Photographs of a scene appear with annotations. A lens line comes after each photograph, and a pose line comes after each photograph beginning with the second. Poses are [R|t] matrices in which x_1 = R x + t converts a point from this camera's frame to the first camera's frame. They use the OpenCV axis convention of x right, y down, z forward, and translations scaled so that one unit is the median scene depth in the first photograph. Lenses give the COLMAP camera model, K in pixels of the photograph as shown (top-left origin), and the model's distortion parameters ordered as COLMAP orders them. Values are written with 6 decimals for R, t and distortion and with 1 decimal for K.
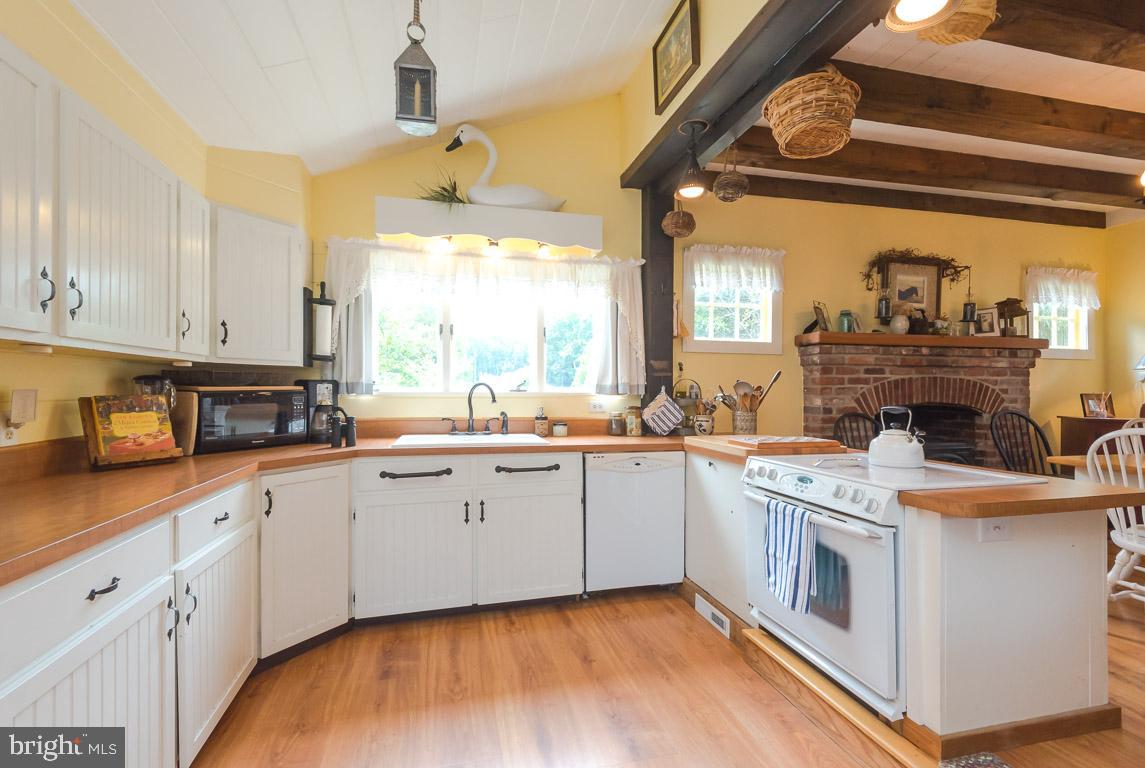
lens RADIAL K [[519.3, 0, 571.9], [0, 519.3, 387.0], [0, 0, 1]] dist [0.018898, -0.003343]
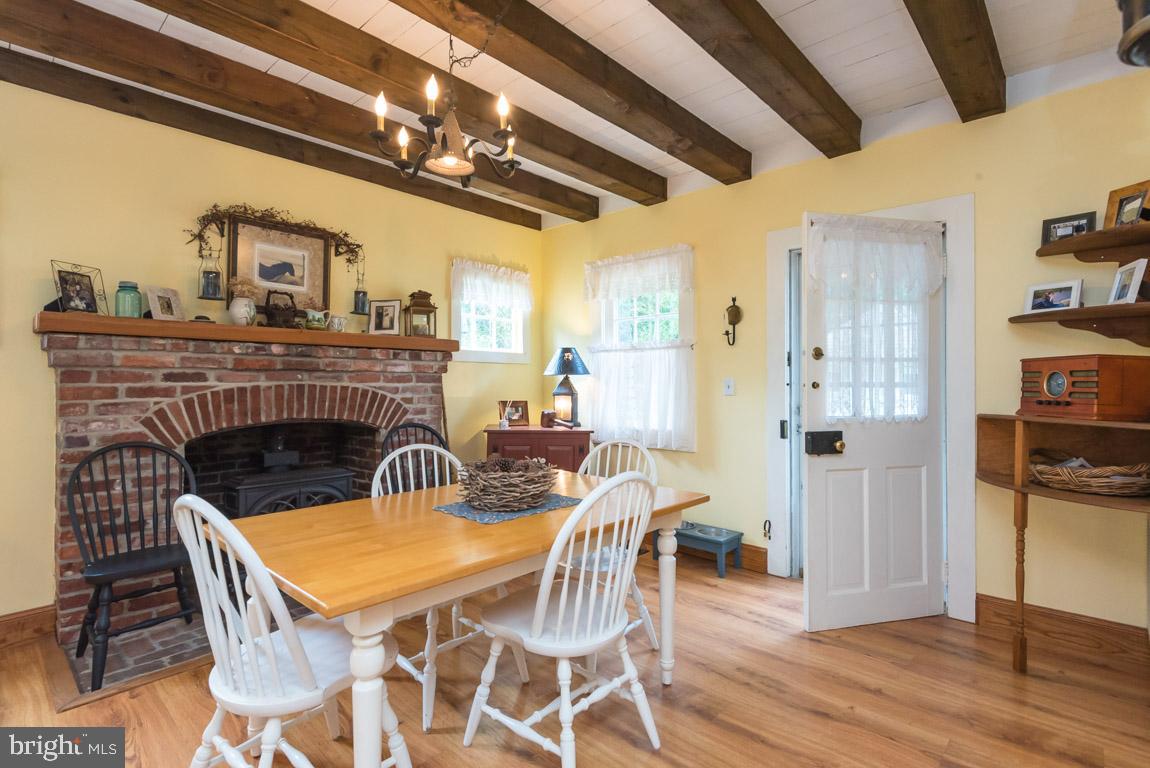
lens RADIAL K [[553.9, 0, 585.7], [0, 553.9, 382.5], [0, 0, 1]] dist [-0.011576, -0.001356]
pose [[0.822099, -0.002284, 0.569339, 0.570676], [0.000531, 0.999995, 0.003245, -0.024014], [-0.569344, -0.002366, 0.822096, 0.118351]]
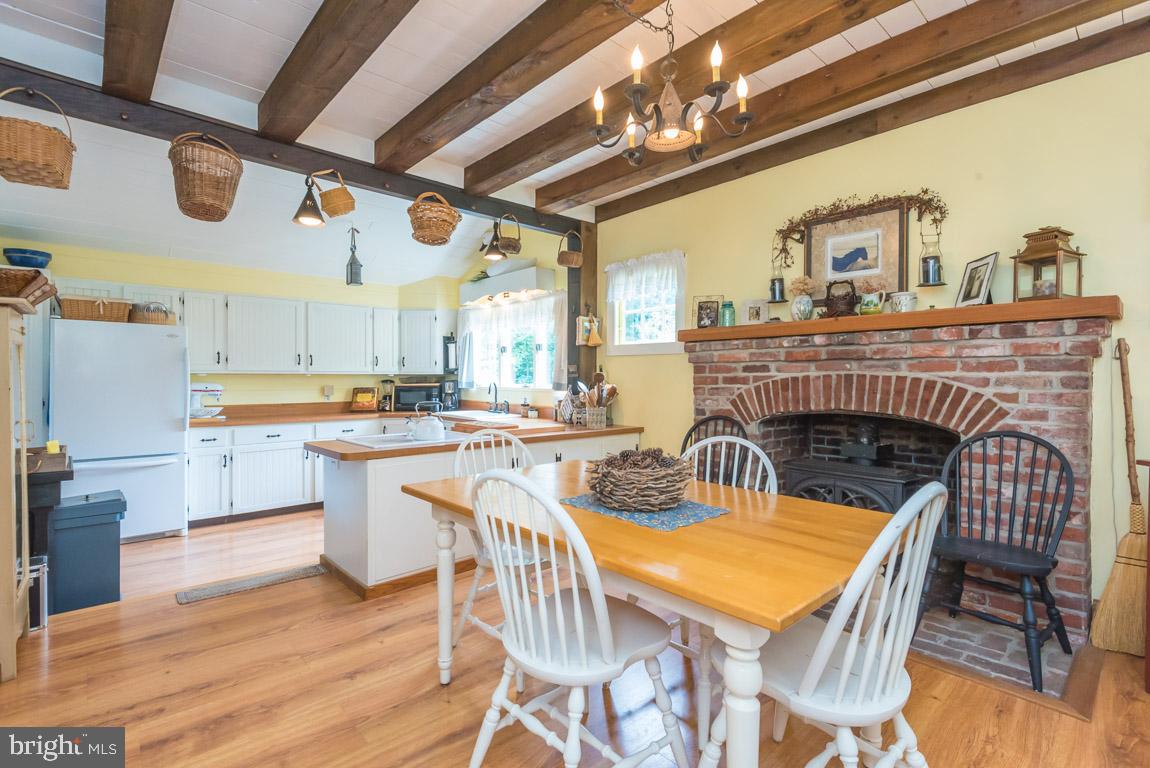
lens RADIAL K [[537.4, 0, 578.0], [0, 537.4, 379.0], [0, 0, 1]] dist [-0.002202, -0.000958]
pose [[0.471270, -0.001111, -0.881988, 1.148351], [0.002824, 0.999996, 0.000249, -0.013844], [0.881984, -0.002608, 0.471271, 0.323822]]
